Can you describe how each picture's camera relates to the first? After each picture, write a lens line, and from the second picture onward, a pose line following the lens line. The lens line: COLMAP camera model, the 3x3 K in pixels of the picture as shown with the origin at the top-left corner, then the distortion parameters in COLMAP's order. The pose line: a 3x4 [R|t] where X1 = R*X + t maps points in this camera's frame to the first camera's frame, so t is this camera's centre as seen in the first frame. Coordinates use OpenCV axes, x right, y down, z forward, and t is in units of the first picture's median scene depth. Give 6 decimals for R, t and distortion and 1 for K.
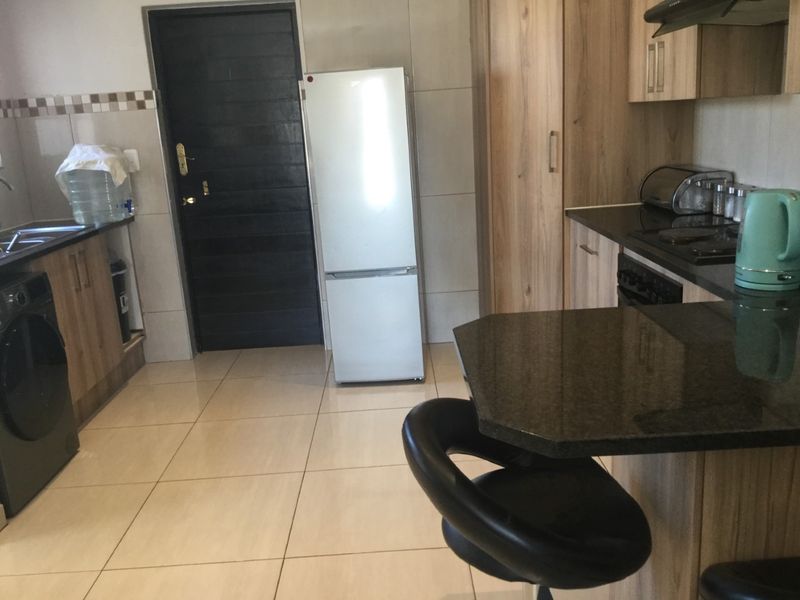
lens RADIAL K [[722.0, 0, 398.8], [0, 722.0, 305.0], [0, 0, 1]] dist [0.042811, -0.037281]
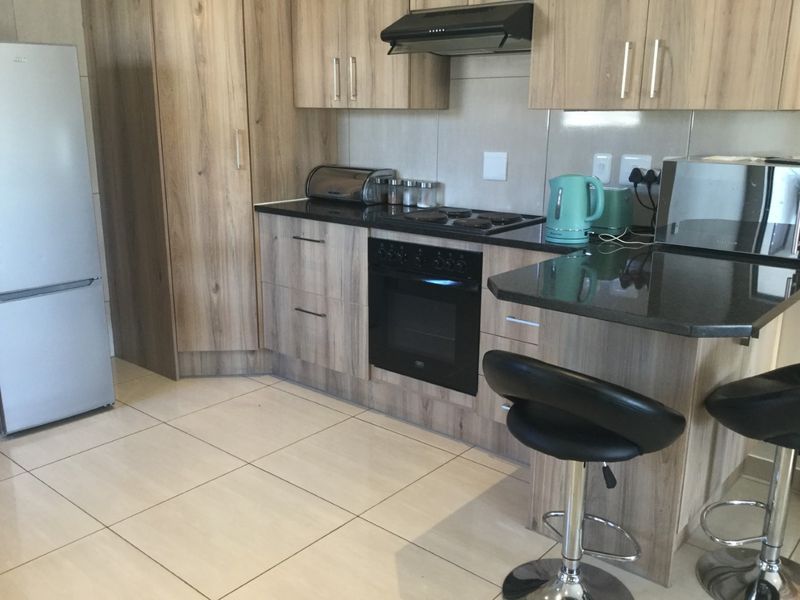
lens RADIAL K [[722.0, 0, 398.8], [0, 722.0, 297.1], [0, 0, 1]] dist [0.042811, -0.037281]
pose [[0.657037, -0.120062, 0.744236, -0.429404], [0.141627, 0.989316, 0.034566, -0.007469], [-0.740435, 0.082693, 0.667022, 0.165177]]
